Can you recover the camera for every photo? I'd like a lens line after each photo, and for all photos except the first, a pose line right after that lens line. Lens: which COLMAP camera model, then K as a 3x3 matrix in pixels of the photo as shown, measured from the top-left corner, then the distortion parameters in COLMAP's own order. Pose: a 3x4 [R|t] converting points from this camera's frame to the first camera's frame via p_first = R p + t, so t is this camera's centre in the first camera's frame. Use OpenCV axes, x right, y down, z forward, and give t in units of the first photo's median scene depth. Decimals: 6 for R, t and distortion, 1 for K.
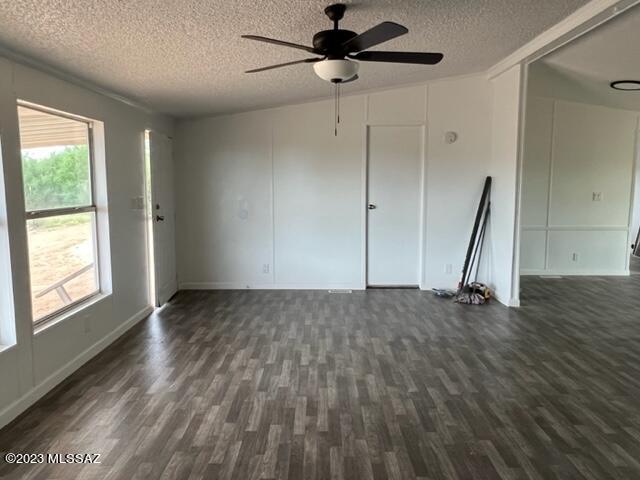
lens RADIAL K [[479.4, 0, 317.1], [0, 479.4, 237.1], [0, 0, 1]] dist [-0.006069, 0.019485]
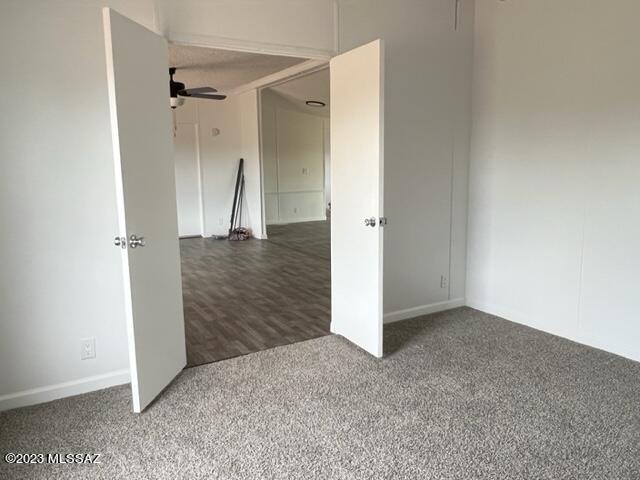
lens RADIAL K [[479.4, 0, 318.7], [0, 479.4, 240.5], [0, 0, 1]] dist [-0.006069, 0.019485]
pose [[0.857071, -0.091771, 0.506960, -0.235980], [0.071234, 0.995665, 0.059809, 0.060942], [-0.510251, -0.015148, 0.859892, -0.455719]]
